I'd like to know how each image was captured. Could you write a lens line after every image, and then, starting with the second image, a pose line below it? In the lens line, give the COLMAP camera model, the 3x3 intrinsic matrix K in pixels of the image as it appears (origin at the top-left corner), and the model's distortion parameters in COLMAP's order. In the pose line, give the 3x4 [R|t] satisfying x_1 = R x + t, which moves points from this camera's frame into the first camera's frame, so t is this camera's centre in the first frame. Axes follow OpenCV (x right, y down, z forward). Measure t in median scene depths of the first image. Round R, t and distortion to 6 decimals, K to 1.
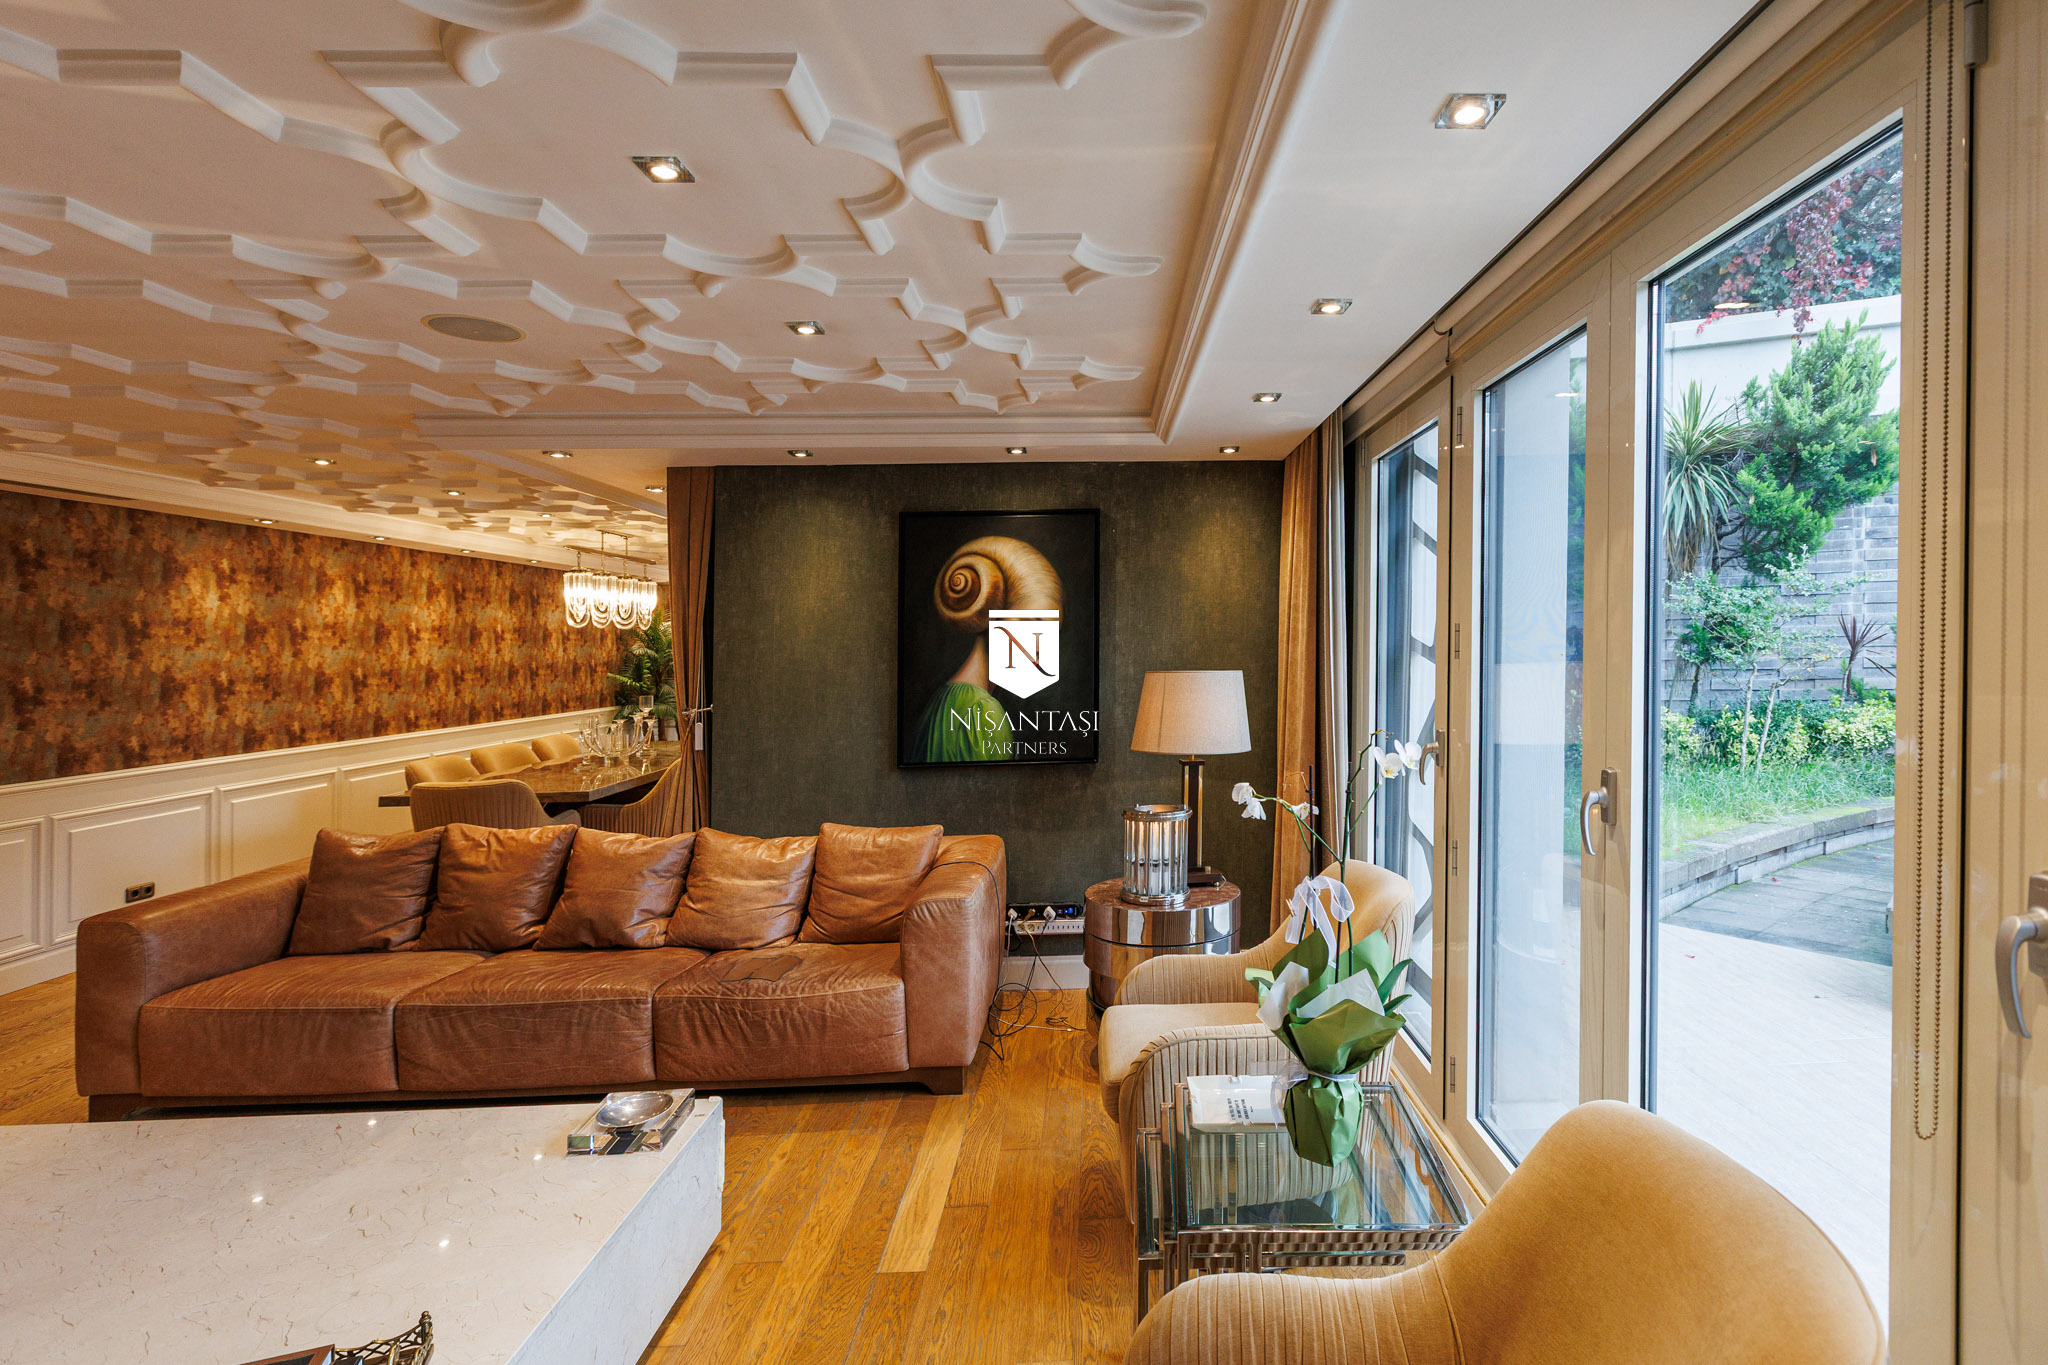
lens RADIAL K [[1004.9, 0, 1080.9], [0, 1004.9, 612.6], [0, 0, 1]] dist [0.002873, 0.000085]
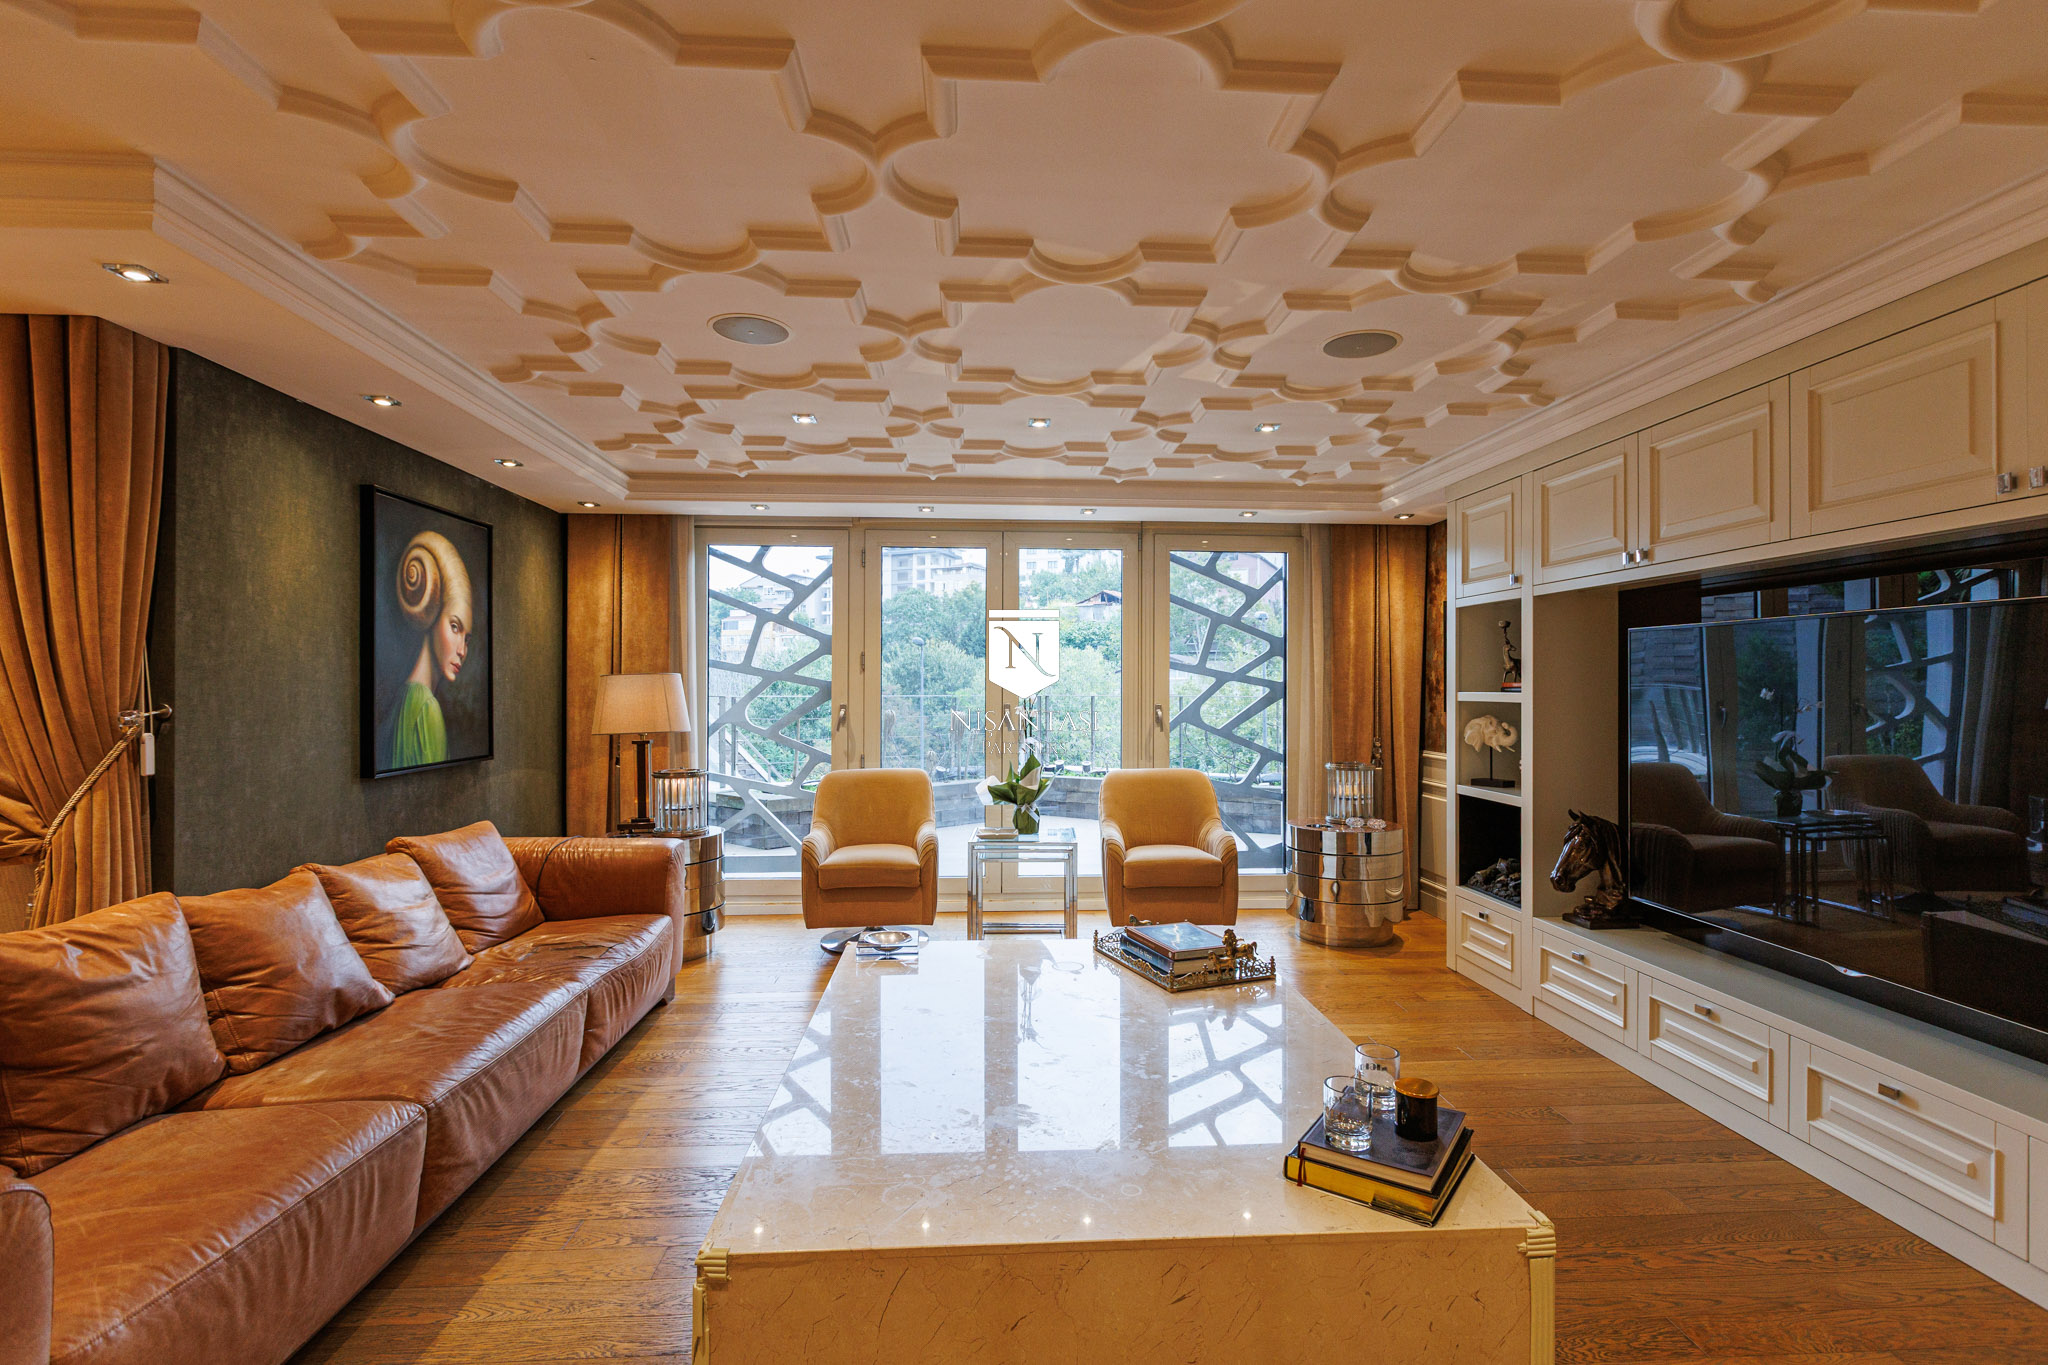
lens RADIAL K [[981.5, 0, 1038.6], [0, 981.5, 677.6], [0, 0, 1]] dist [0.001487, -0.000893]
pose [[-0.075462, 0.032362, 0.996623, -1.198031], [-0.033191, 0.998838, -0.034947, 0.087237], [-0.996596, -0.035716, -0.074300, 0.542418]]
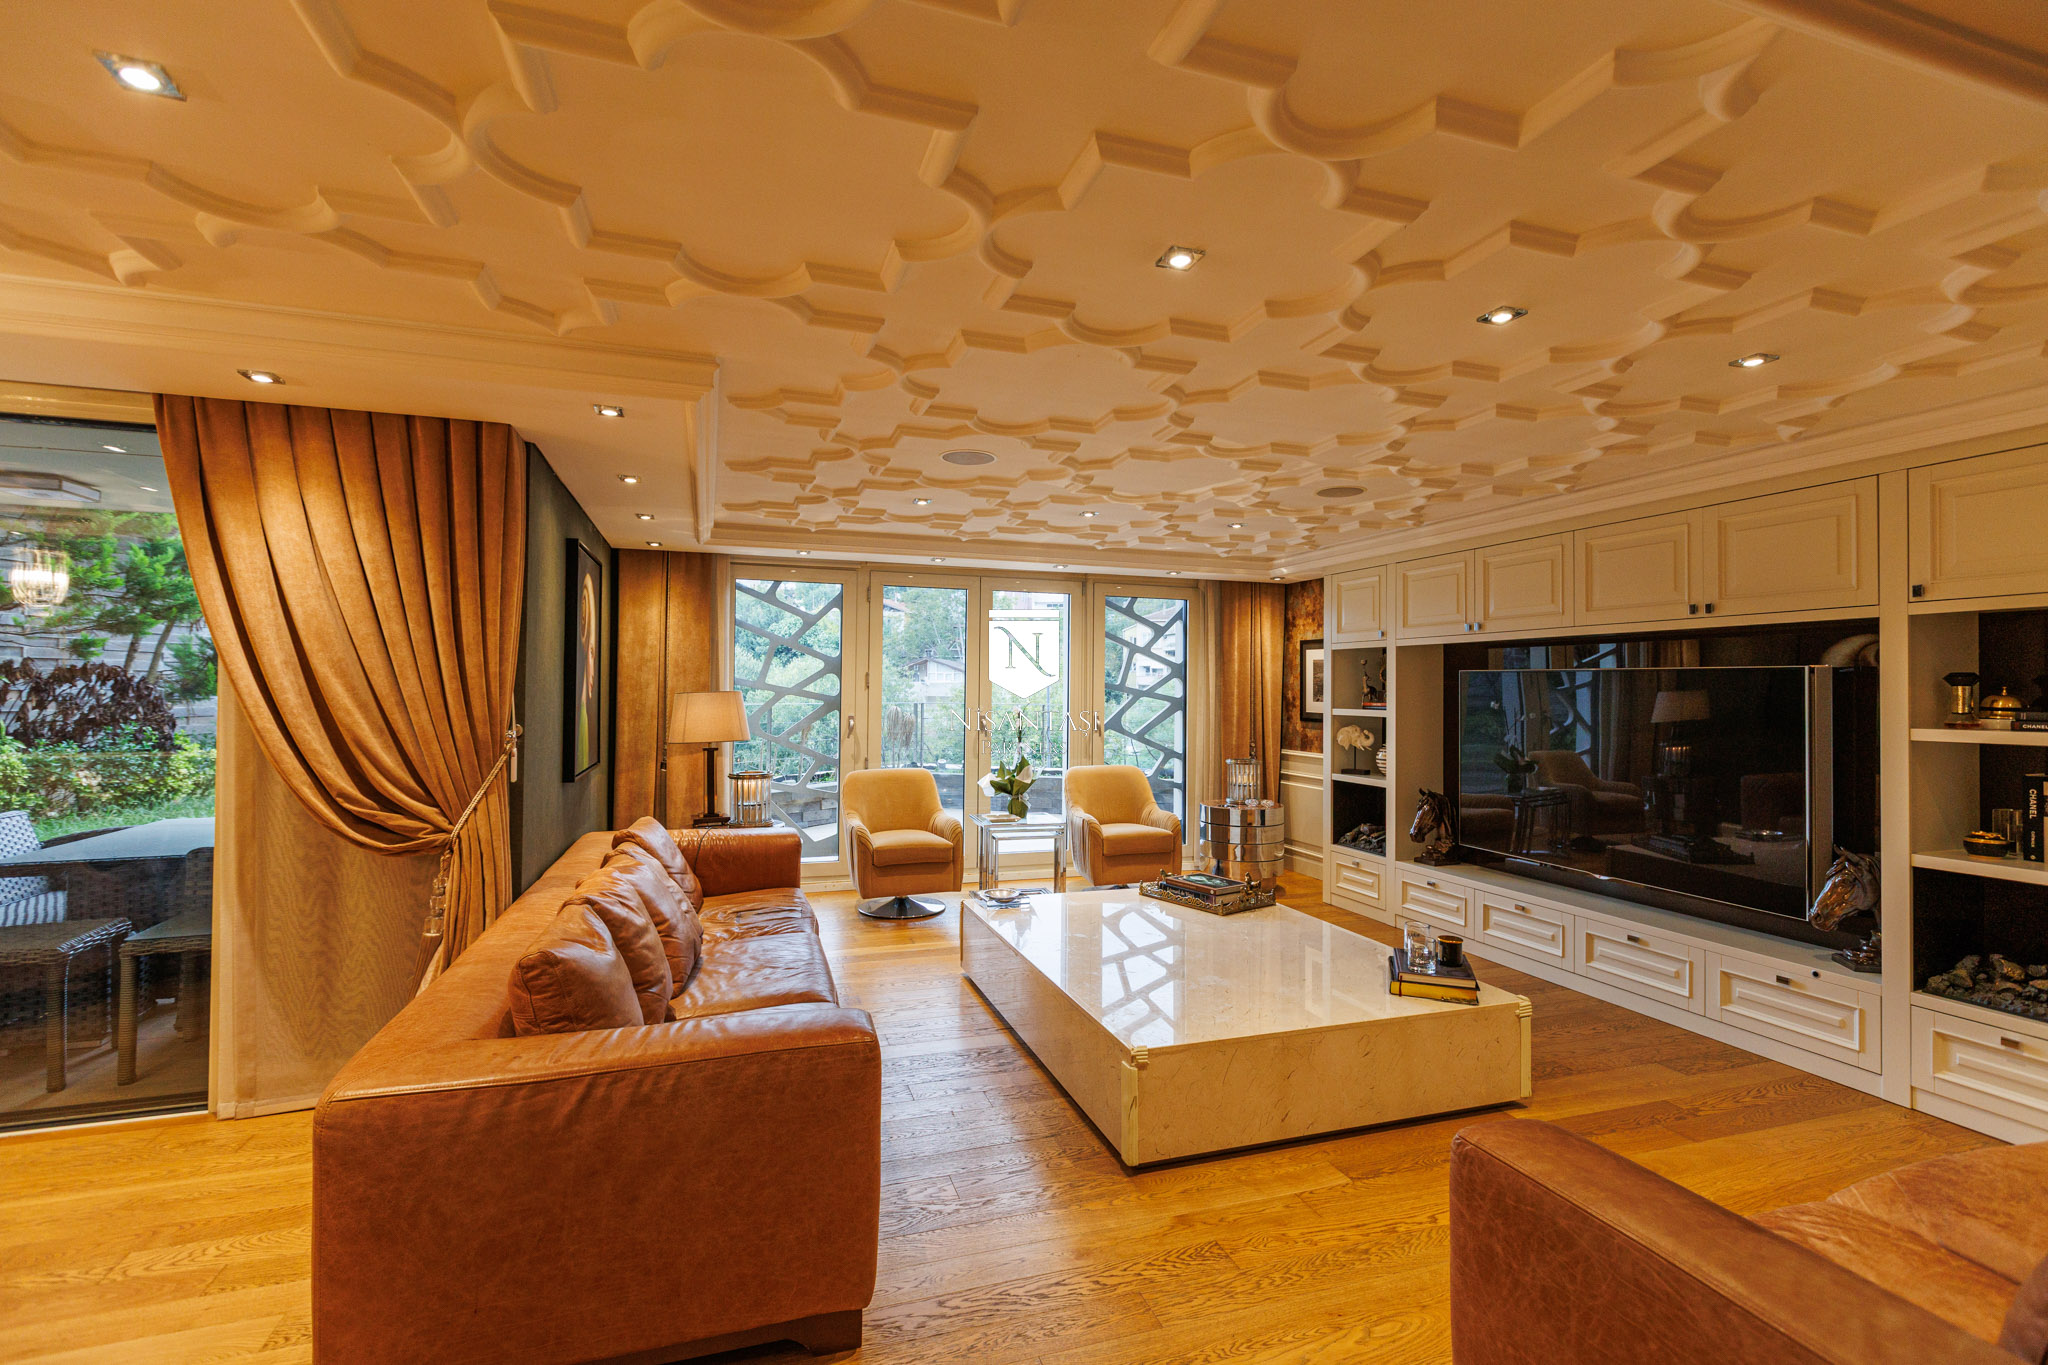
lens RADIAL K [[939.3, 0, 1026.7], [0, 939.3, 672.0], [0, 0, 1]] dist [0.001533, 0.000387]
pose [[-0.332454, 0.036523, 0.942412, -1.407669], [-0.032911, 0.998192, -0.050295, 0.082112], [-0.942545, -0.047736, -0.330651, 0.981103]]
